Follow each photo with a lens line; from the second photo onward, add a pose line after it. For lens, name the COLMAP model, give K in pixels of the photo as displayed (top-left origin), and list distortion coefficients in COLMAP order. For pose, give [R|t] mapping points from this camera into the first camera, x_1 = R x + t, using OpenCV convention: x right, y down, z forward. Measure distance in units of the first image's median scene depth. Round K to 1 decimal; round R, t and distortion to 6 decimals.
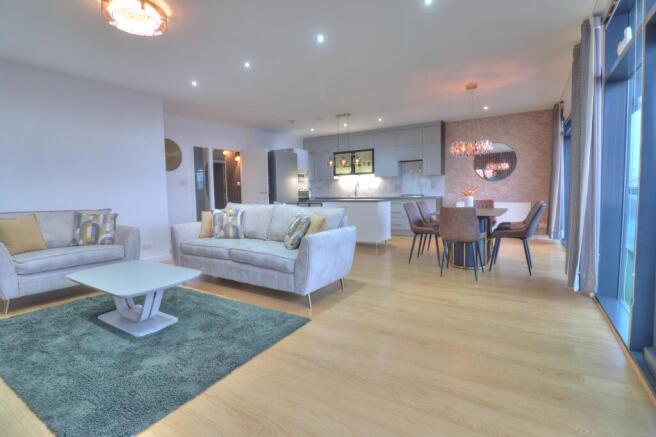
lens RADIAL K [[304.2, 0, 324.7], [0, 304.2, 212.1], [0, 0, 1]] dist [-0.025866, -0.000575]
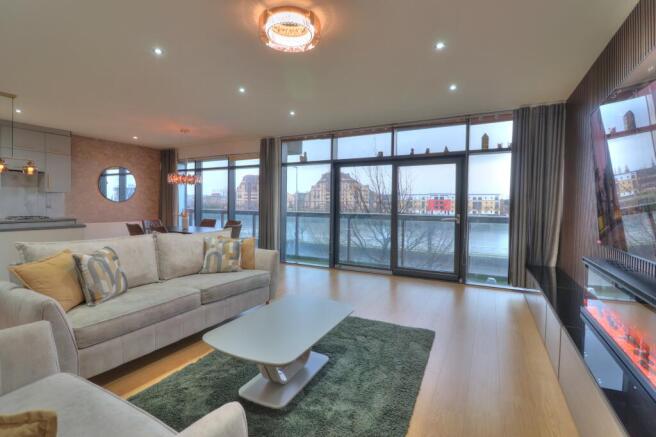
lens RADIAL K [[304.2, 0, 324.7], [0, 304.2, 212.1], [0, 0, 1]] dist [-0.025866, -0.000575]
pose [[-0.088898, -0.006891, 0.996017, -0.488375], [0.059602, 0.998147, 0.012226, -0.032487], [-0.994256, 0.060452, -0.088323, 0.323002]]
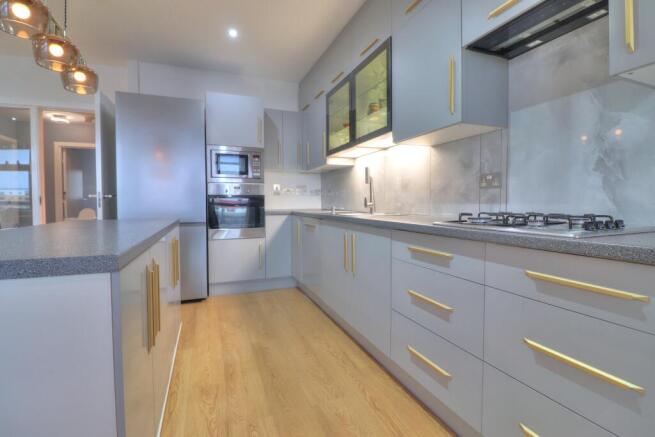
lens RADIAL K [[303.7, 0, 324.2], [0, 303.7, 212.1], [0, 0, 1]] dist [-0.025866, -0.000575]
pose [[0.822482, 0.038388, -0.567494, 0.276961], [-0.052715, 0.998570, -0.008852, -0.050300], [0.566343, 0.037196, 0.823330, 0.769519]]
